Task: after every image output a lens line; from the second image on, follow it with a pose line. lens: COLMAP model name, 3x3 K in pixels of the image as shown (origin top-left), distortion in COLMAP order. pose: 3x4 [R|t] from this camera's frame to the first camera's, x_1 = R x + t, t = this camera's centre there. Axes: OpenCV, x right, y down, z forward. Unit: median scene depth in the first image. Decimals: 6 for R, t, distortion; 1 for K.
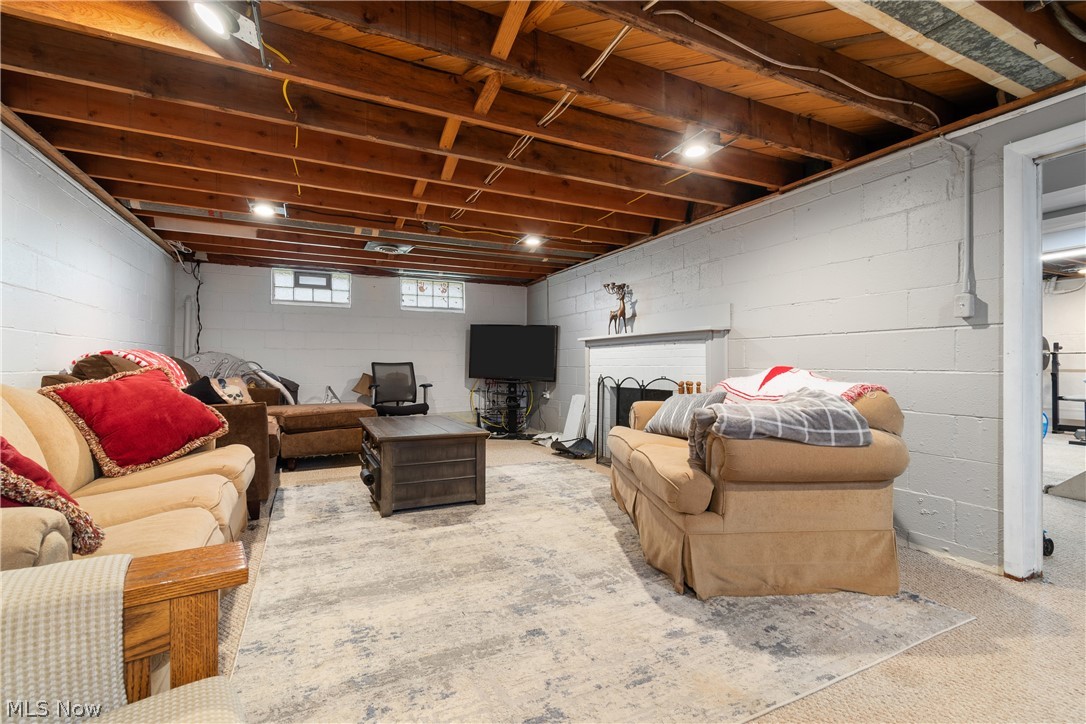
lens RADIAL K [[483.9, 0, 545.2], [0, 483.9, 365.2], [0, 0, 1]] dist [0.000843, -0.001206]
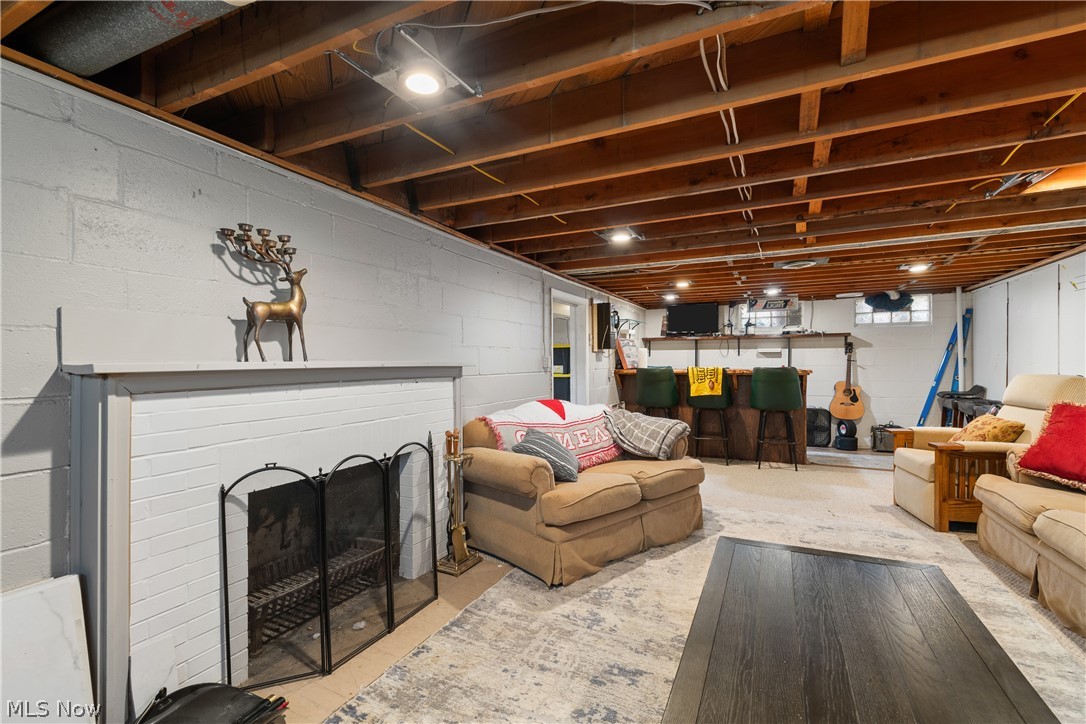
lens RADIAL K [[483.9, 0, 539.1], [0, 483.9, 363.2], [0, 0, 1]] dist [0.000843, -0.001206]
pose [[-0.612377, 0.002663, 0.790562, -0.521264], [0.009984, 0.999941, 0.004365, -0.098789], [-0.790503, 0.010566, -0.612367, 1.755369]]
